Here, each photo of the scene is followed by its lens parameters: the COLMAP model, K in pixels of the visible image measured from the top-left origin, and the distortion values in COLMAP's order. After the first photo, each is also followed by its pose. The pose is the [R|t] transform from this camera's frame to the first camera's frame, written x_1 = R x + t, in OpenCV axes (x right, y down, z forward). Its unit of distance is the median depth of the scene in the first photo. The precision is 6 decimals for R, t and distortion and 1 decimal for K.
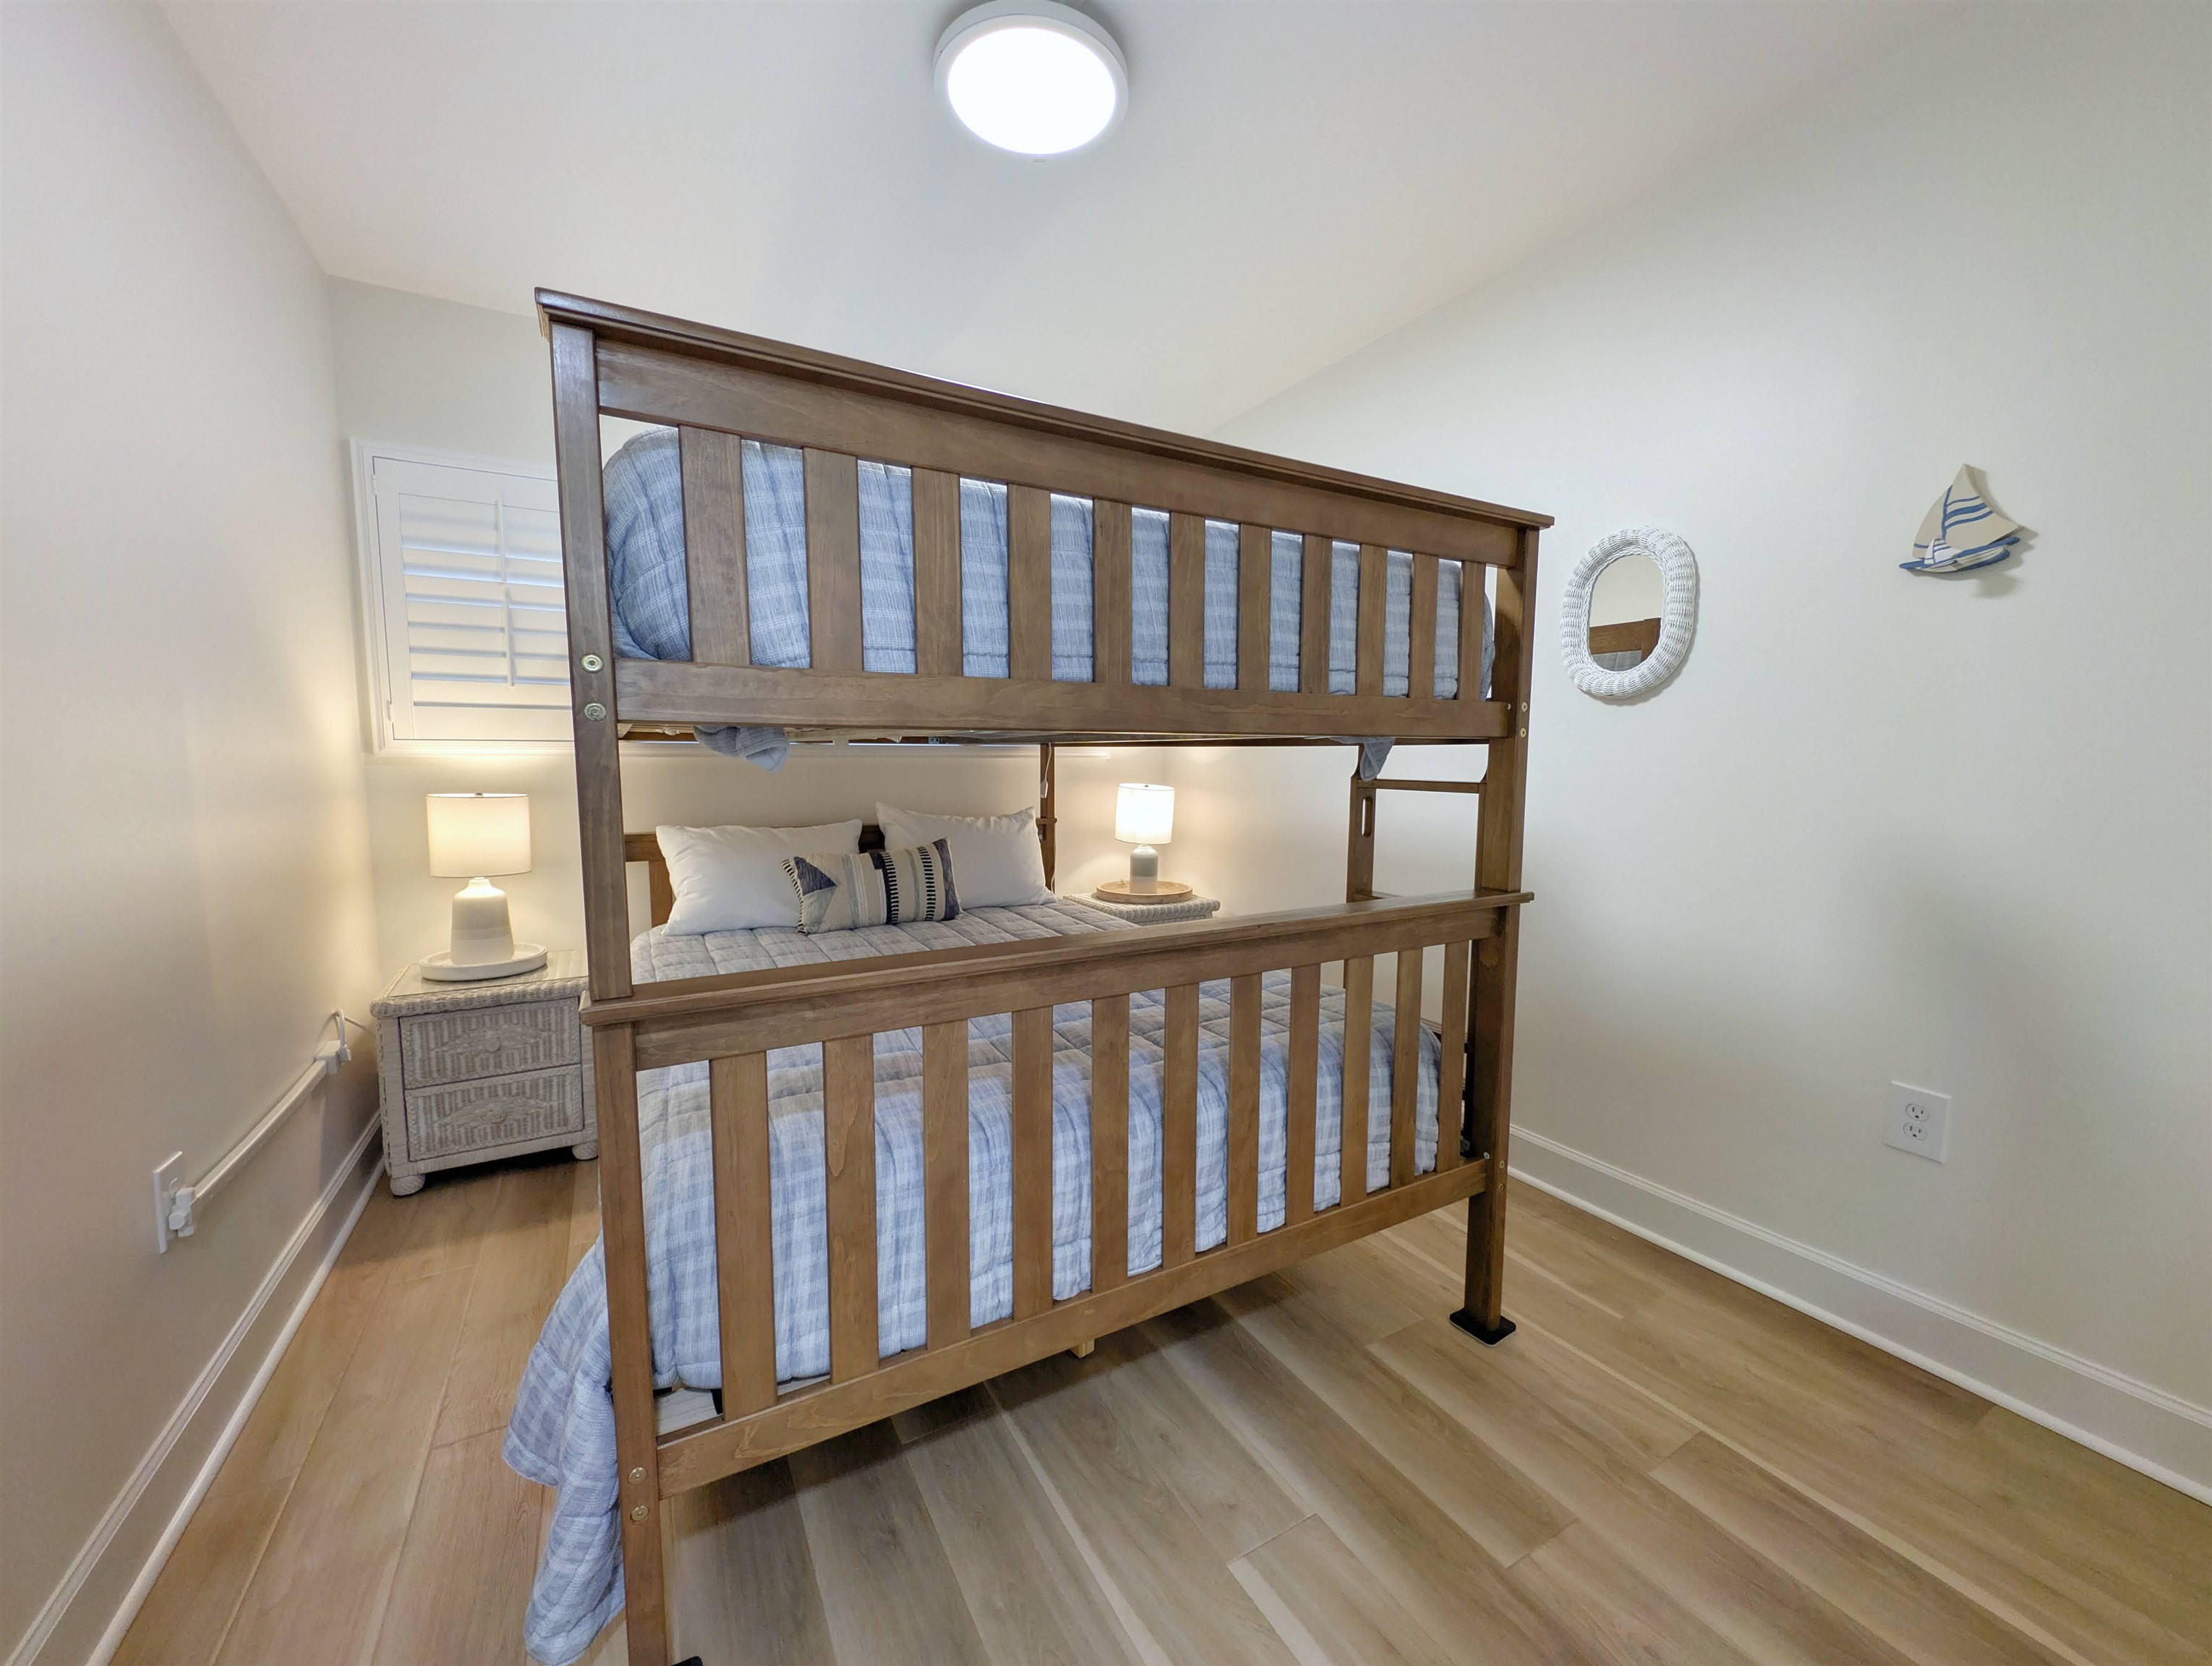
lens RADIAL K [[833.9, 0, 1103.8], [0, 833.9, 835.8], [0, 0, 1]] dist [0.001348, -0.000301]
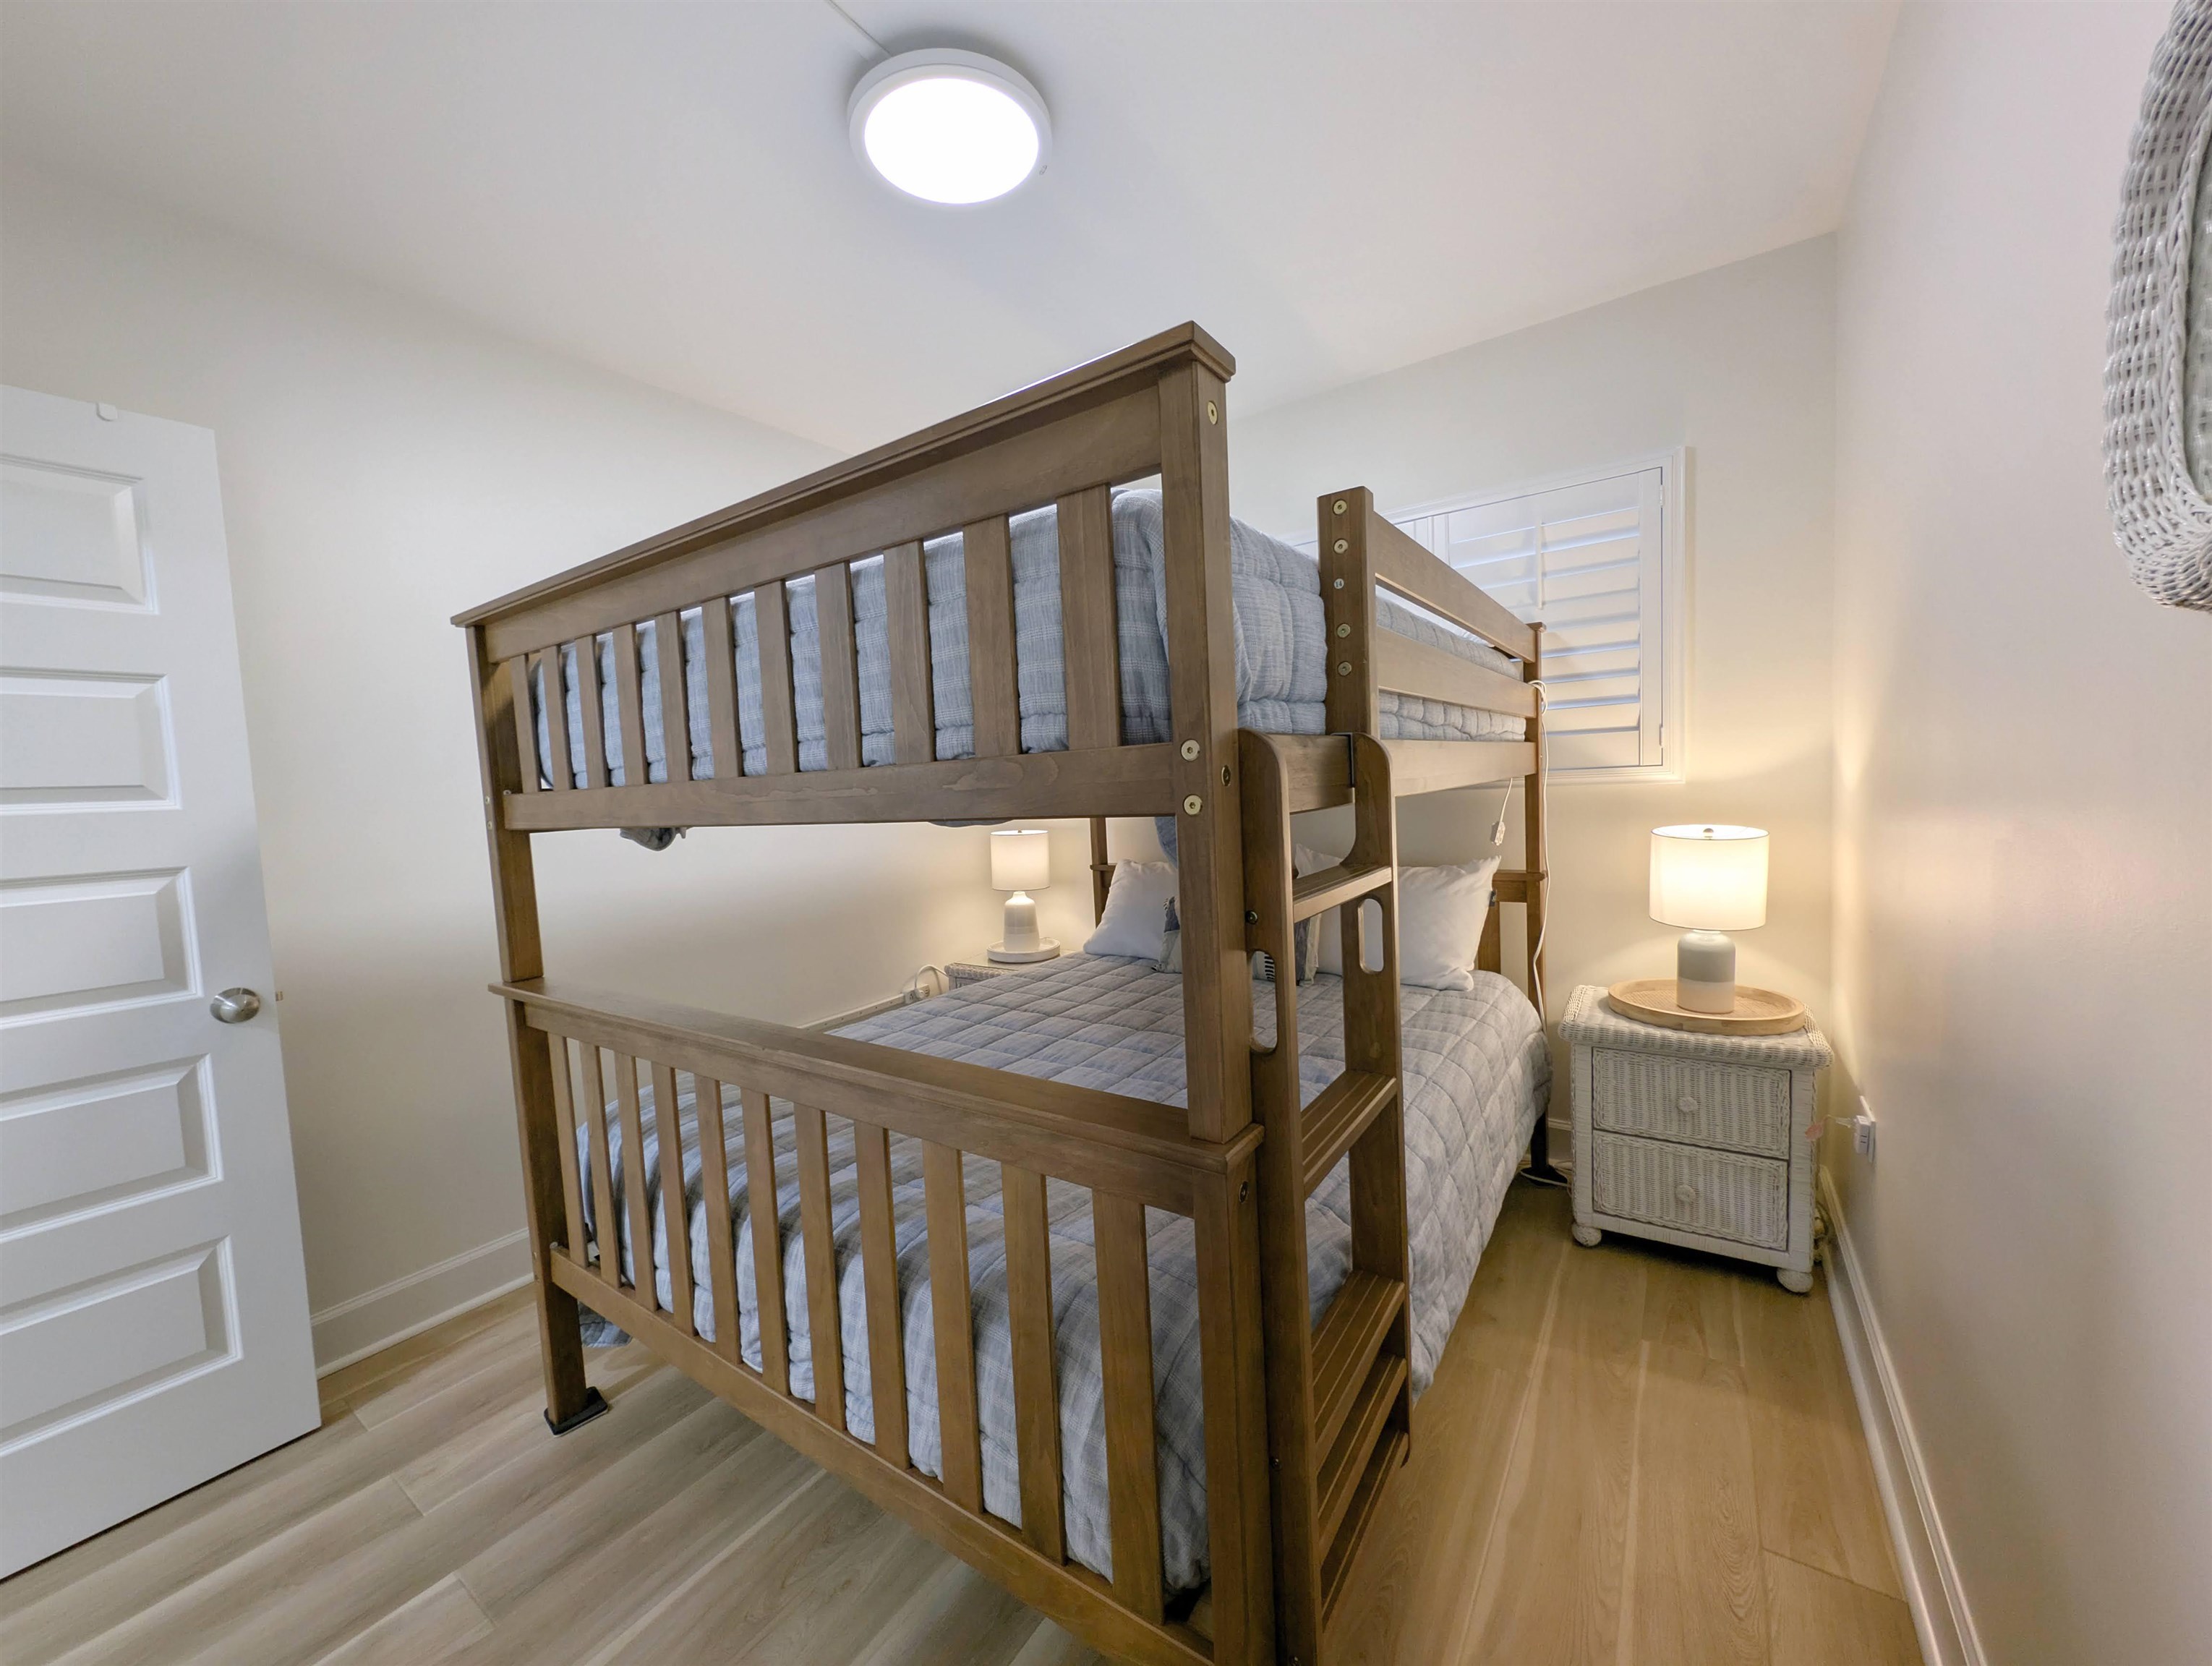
lens RADIAL K [[833.9, 0, 1103.8], [0, 833.9, 835.8], [0, 0, 1]] dist [0.001348, -0.000301]
pose [[0.436857, 0.033020, -0.898925, 0.607186], [-0.038982, 0.999082, 0.017754, -0.076506], [0.898686, 0.027286, 0.437743, 0.511023]]
